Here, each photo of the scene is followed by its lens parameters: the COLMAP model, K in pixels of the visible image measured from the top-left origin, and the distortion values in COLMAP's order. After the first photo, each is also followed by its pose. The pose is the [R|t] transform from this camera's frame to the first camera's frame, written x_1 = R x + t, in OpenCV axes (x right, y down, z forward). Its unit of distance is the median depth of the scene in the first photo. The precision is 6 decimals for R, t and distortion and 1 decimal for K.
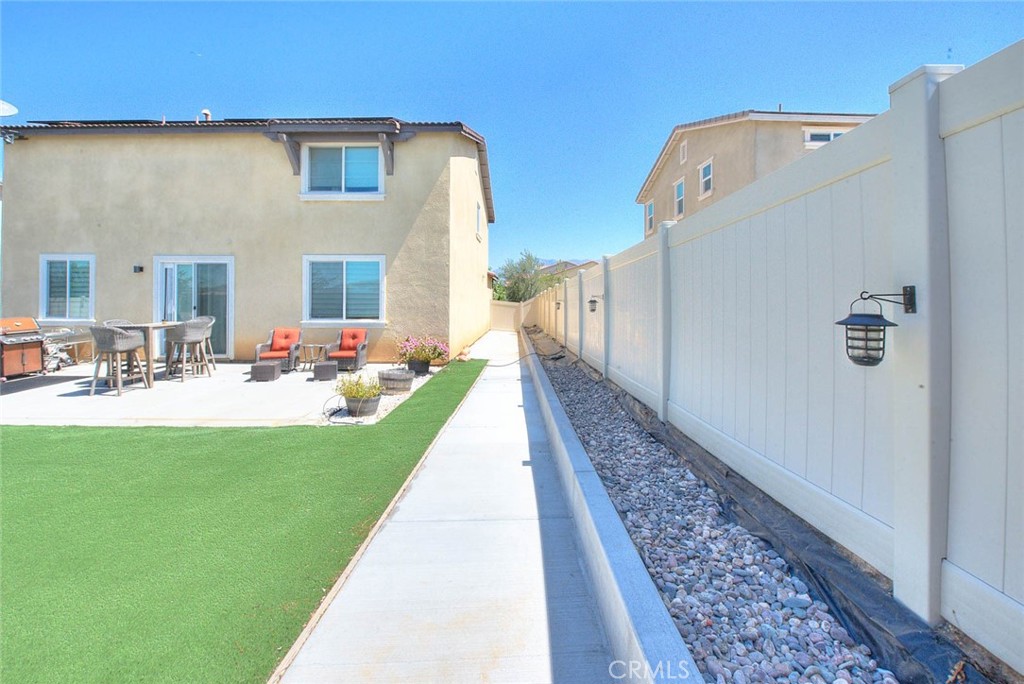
lens RADIAL K [[414.5, 0, 512.6], [0, 414.5, 301.3], [0, 0, 1]] dist [0.009887, -0.004974]
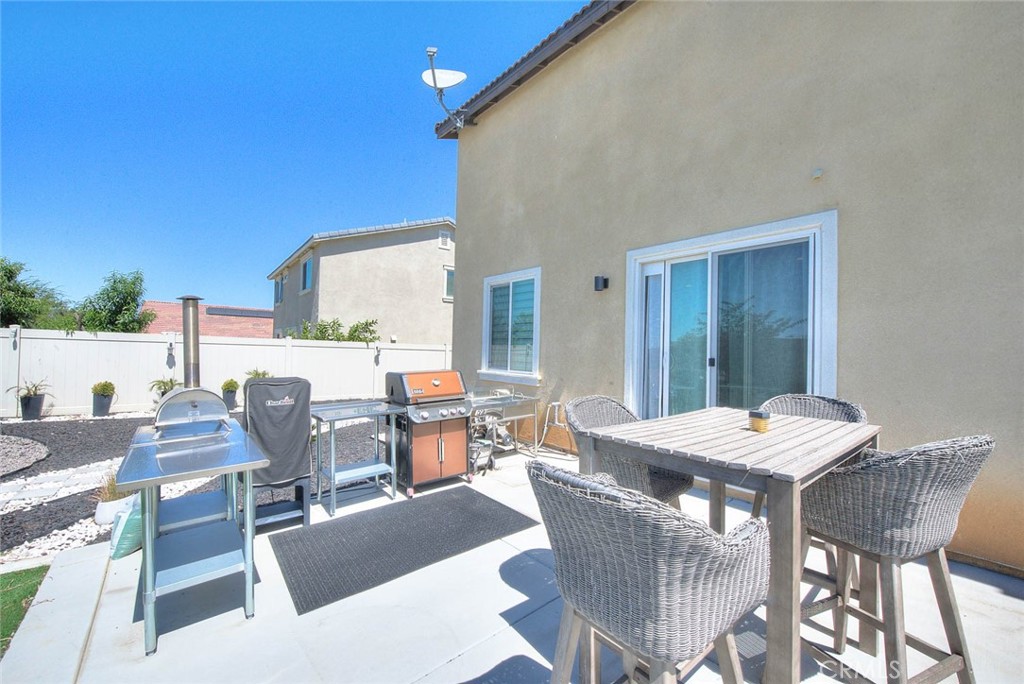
lens RADIAL K [[412.6, 0, 510.8], [0, 412.6, 339.5], [0, 0, 1]] dist [0.002791, -0.000026]
pose [[0.661680, -0.007343, -0.749751, -0.593854], [-0.021929, 0.999335, -0.029140, 0.009595], [0.749466, 0.035723, 0.661079, 0.585690]]
